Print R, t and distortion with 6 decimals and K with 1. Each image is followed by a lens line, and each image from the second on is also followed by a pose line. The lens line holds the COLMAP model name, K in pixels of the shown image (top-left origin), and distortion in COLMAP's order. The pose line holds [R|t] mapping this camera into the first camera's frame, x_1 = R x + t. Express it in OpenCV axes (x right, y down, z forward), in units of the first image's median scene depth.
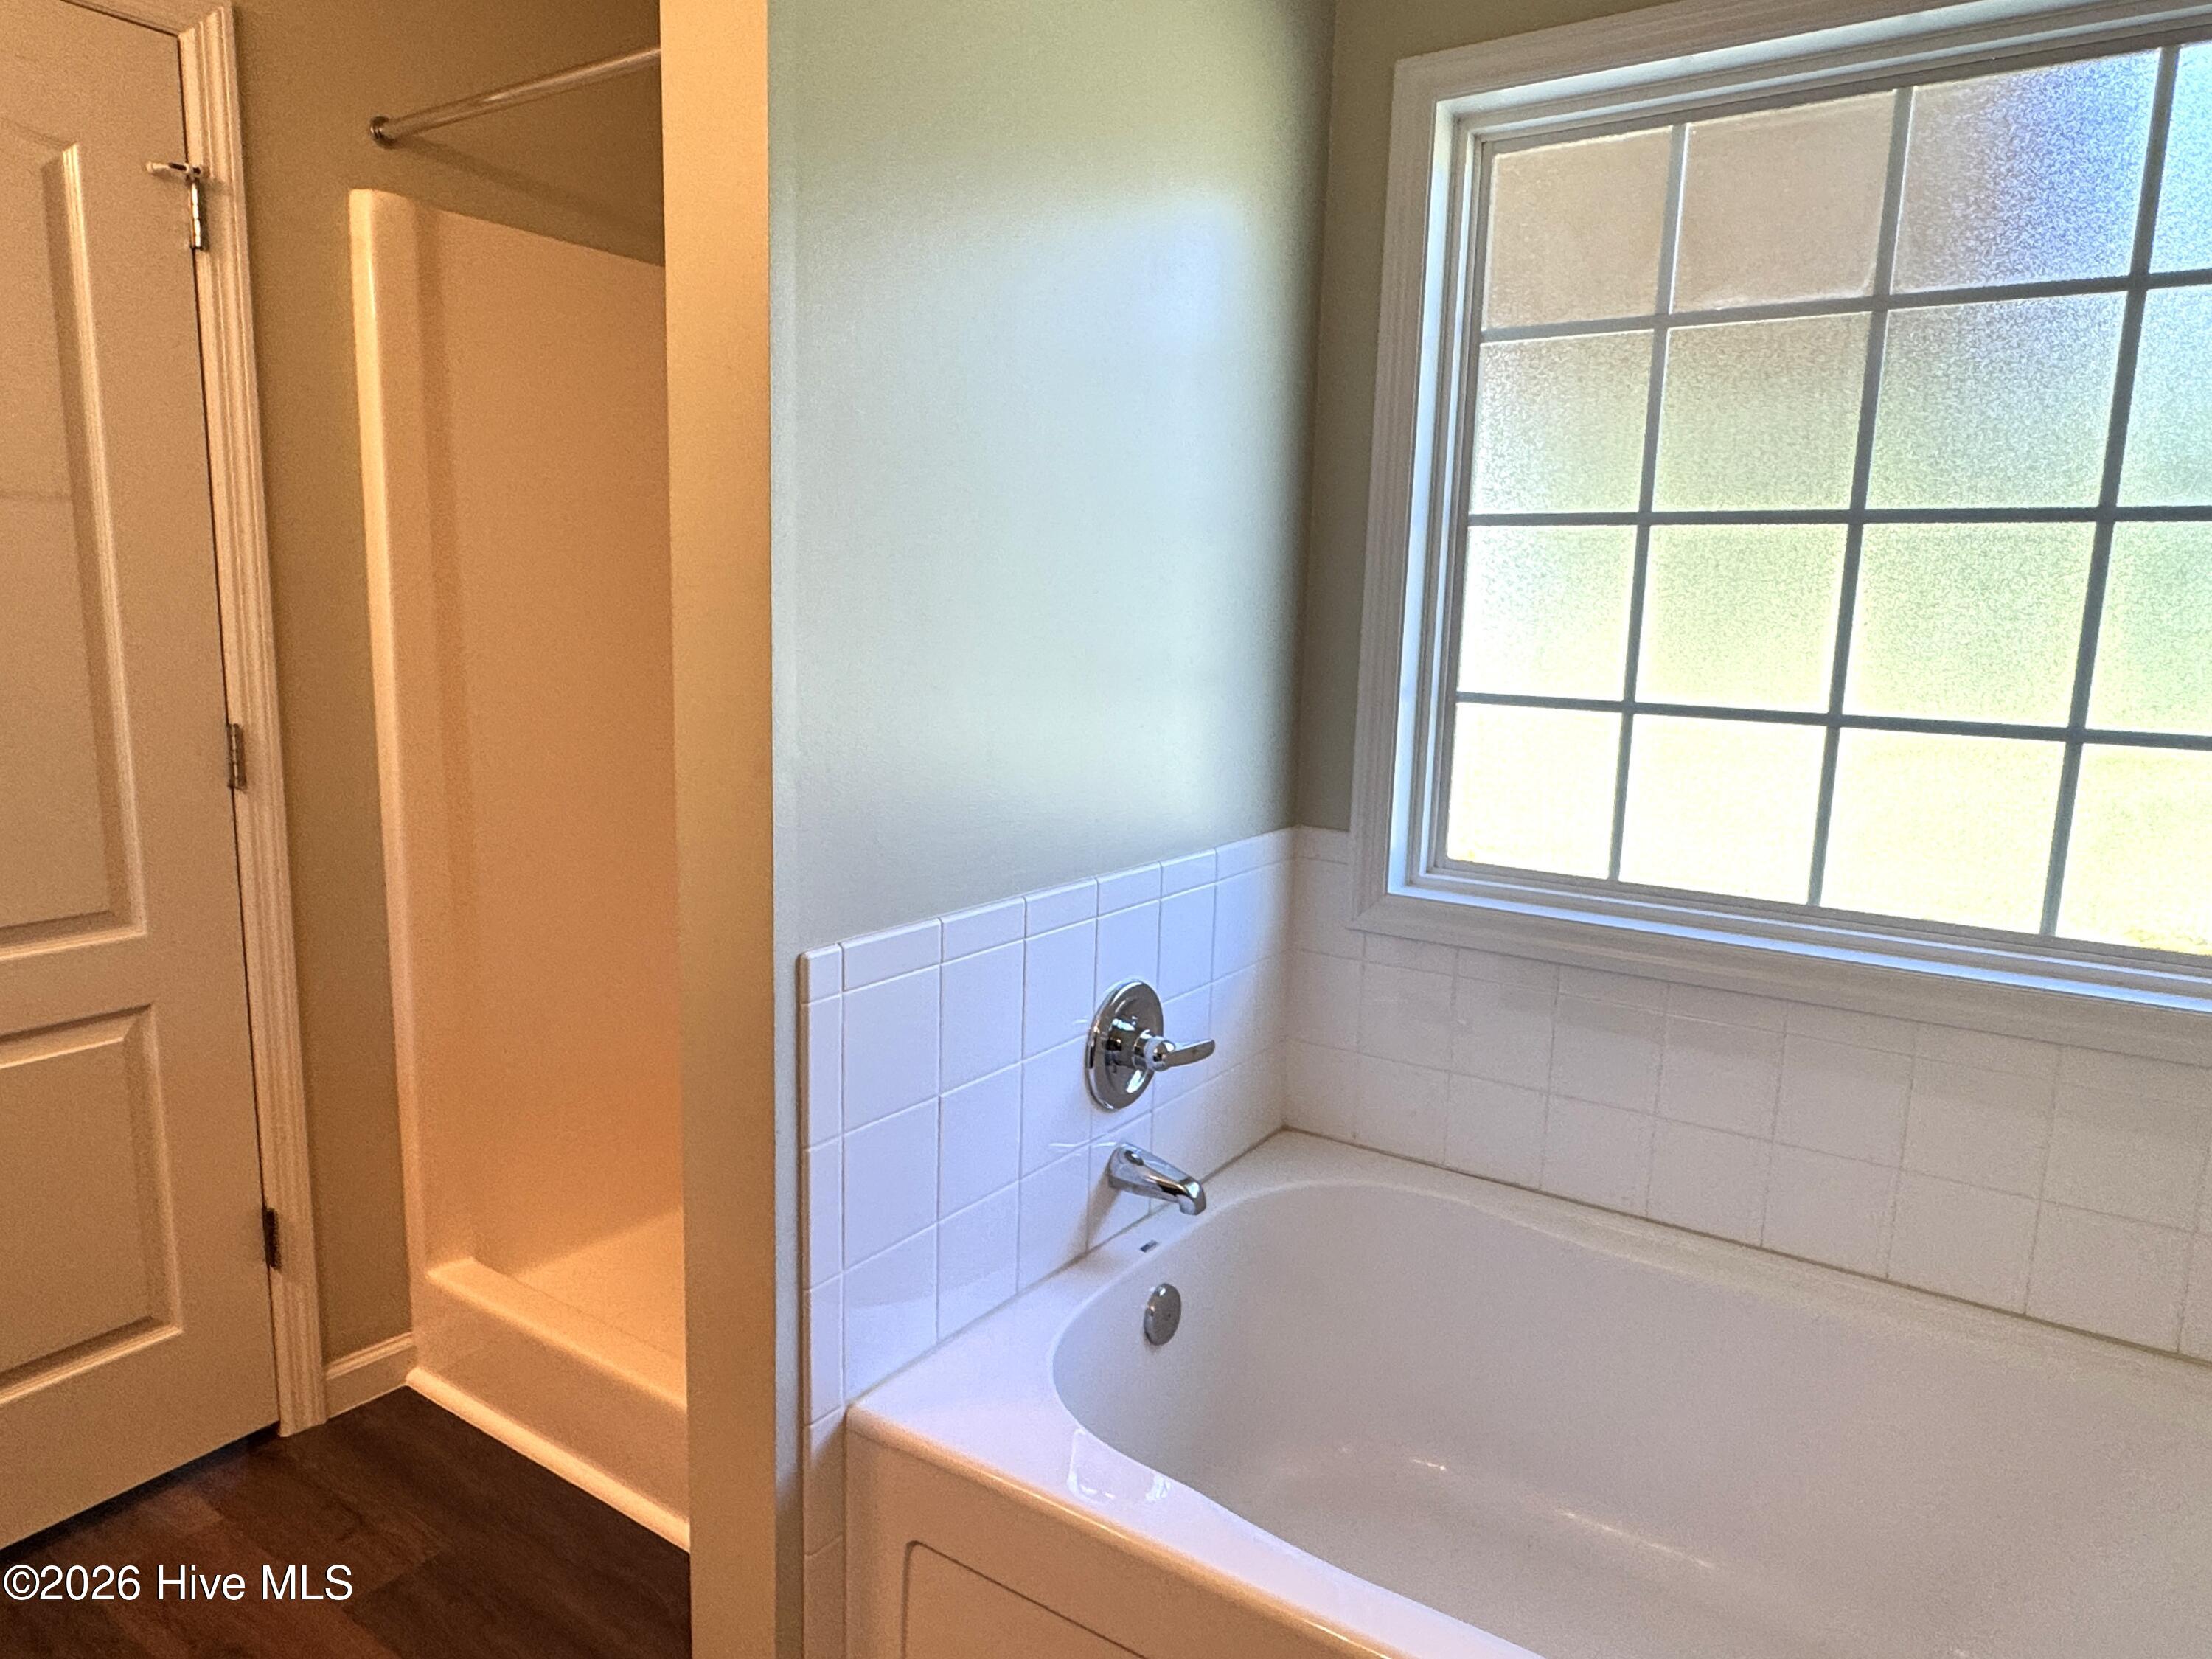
lens RADIAL K [[1352.5, 0, 1093.7], [0, 1352.5, 831.4], [0, 0, 1]] dist [-0.002539, -0.000616]
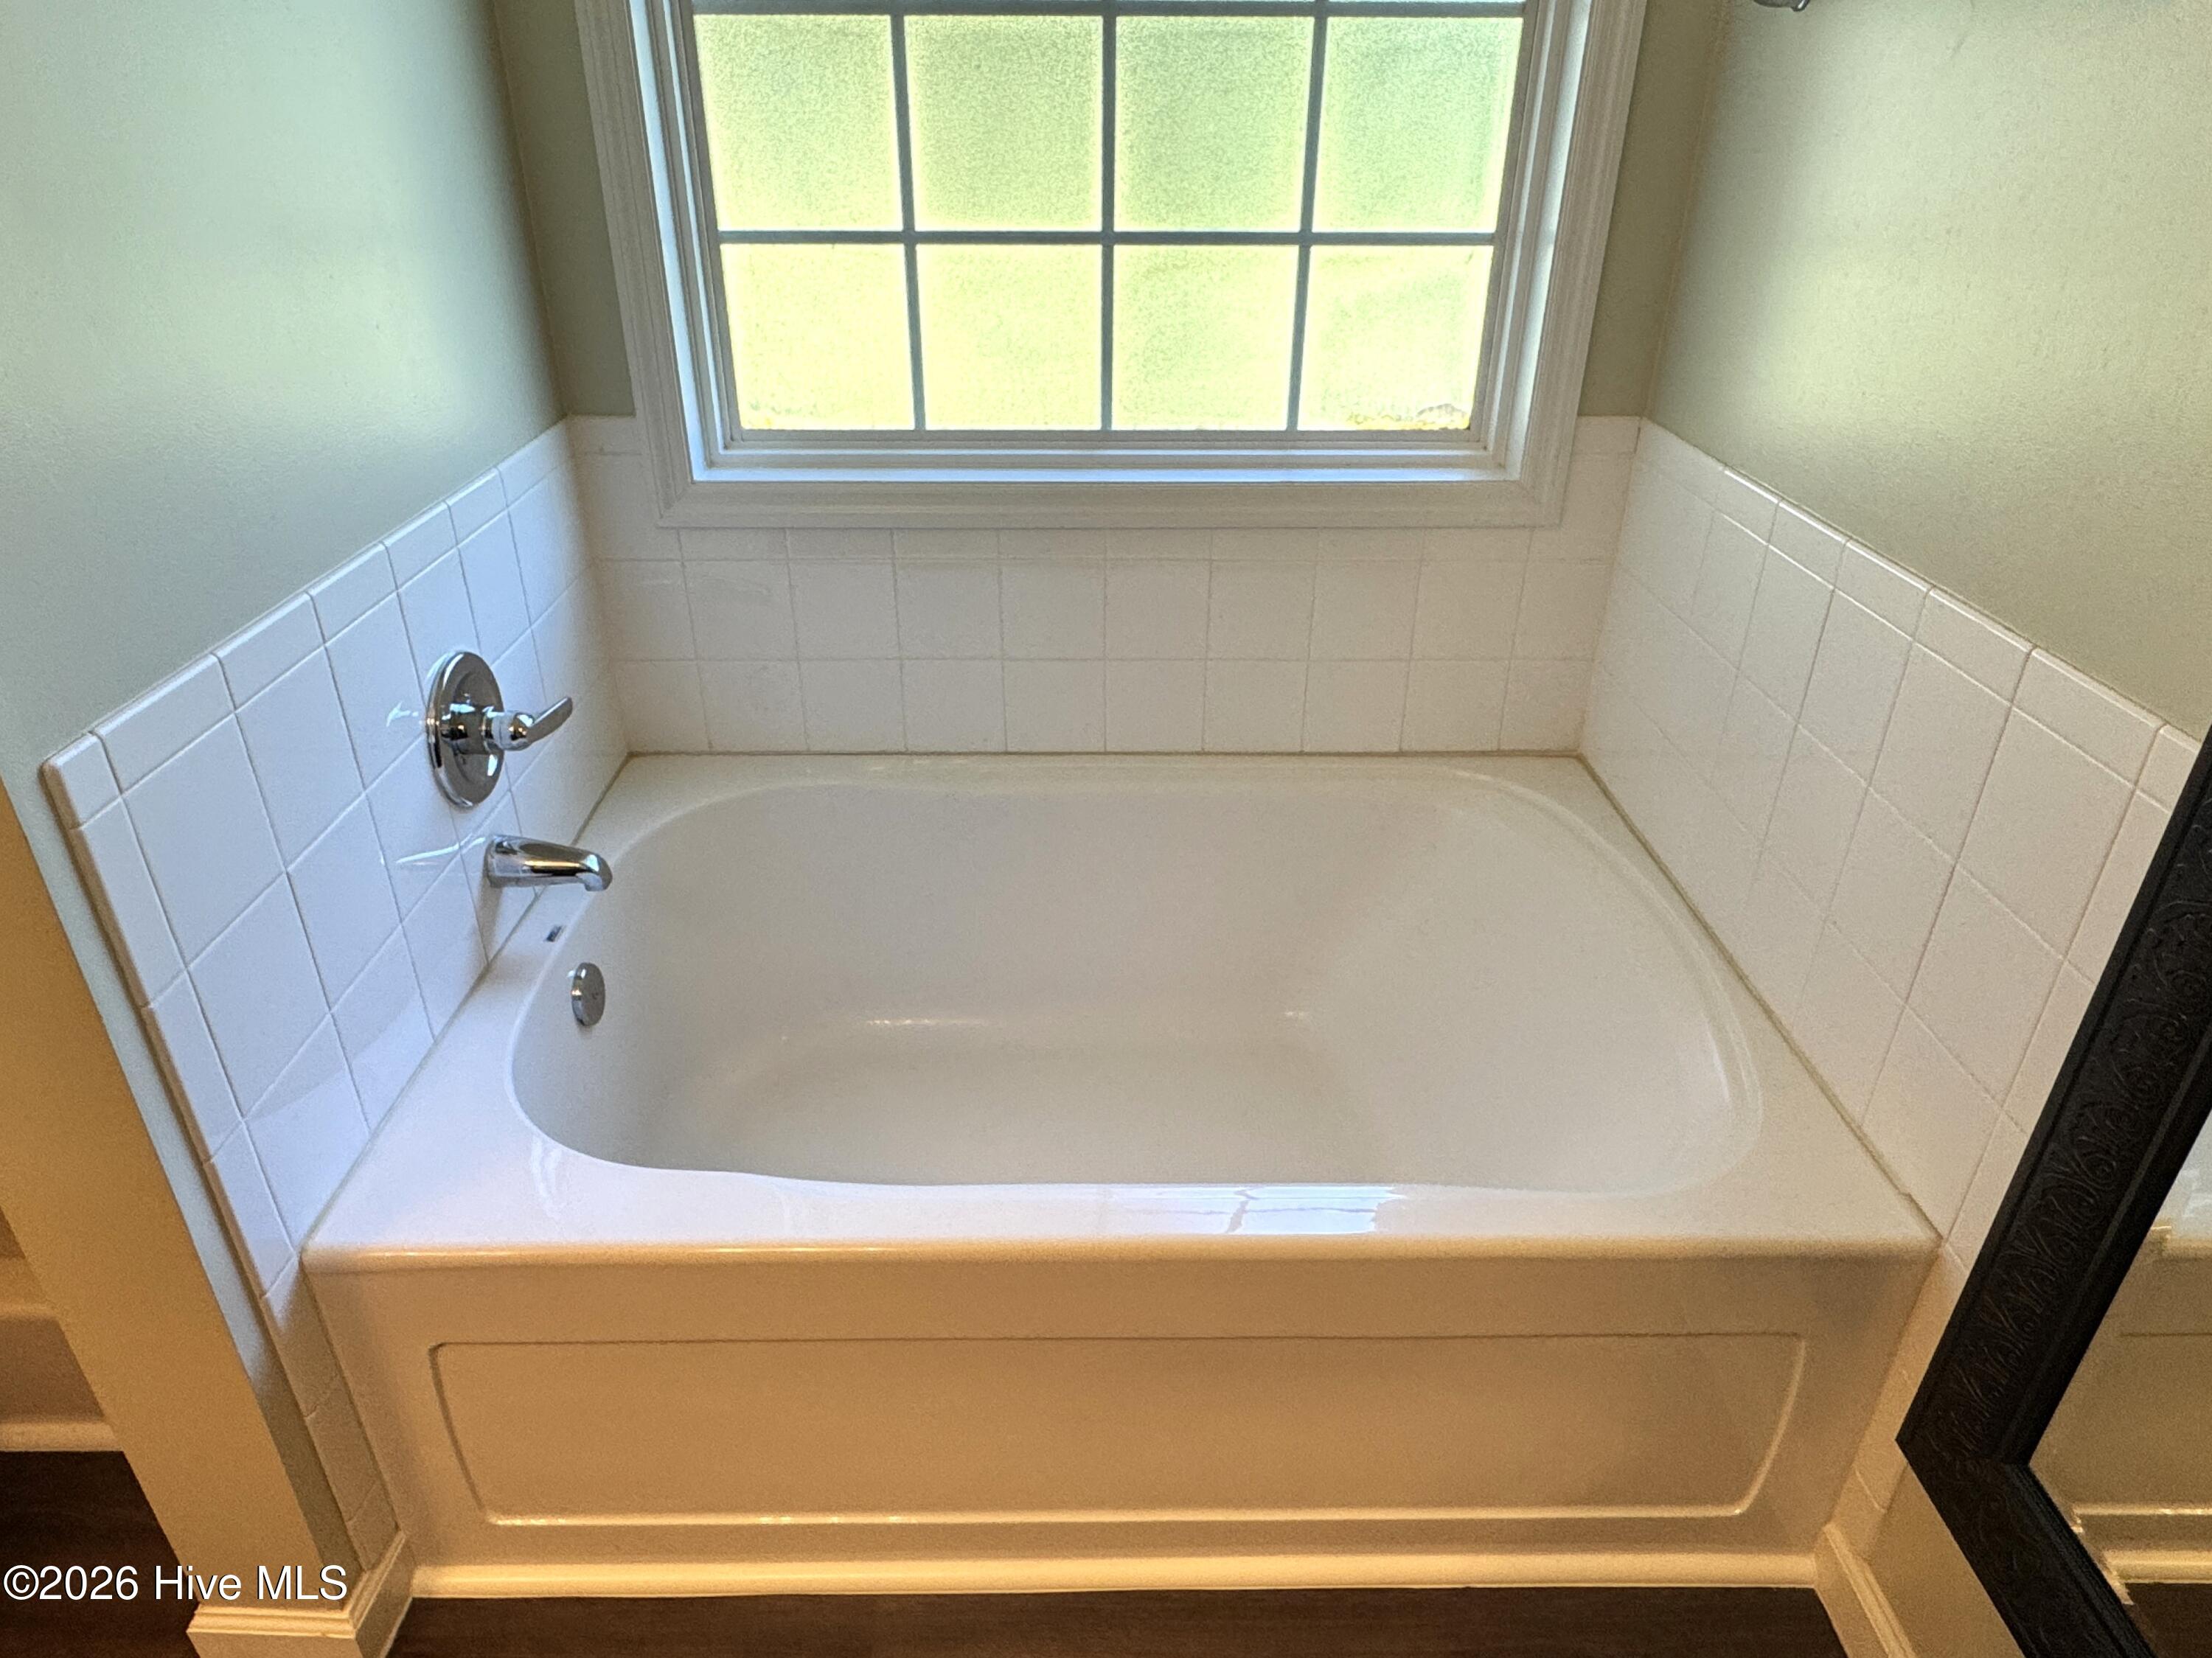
lens RADIAL K [[1352.4, 0, 1093.7], [0, 1352.4, 830.9], [0, 0, 1]] dist [-0.002539, -0.000616]
pose [[0.824250, -0.294358, 0.483700, -0.079279], [0.114747, 0.923362, 0.366383, -0.046064], [-0.554478, -0.246488, 0.794857, 0.101040]]
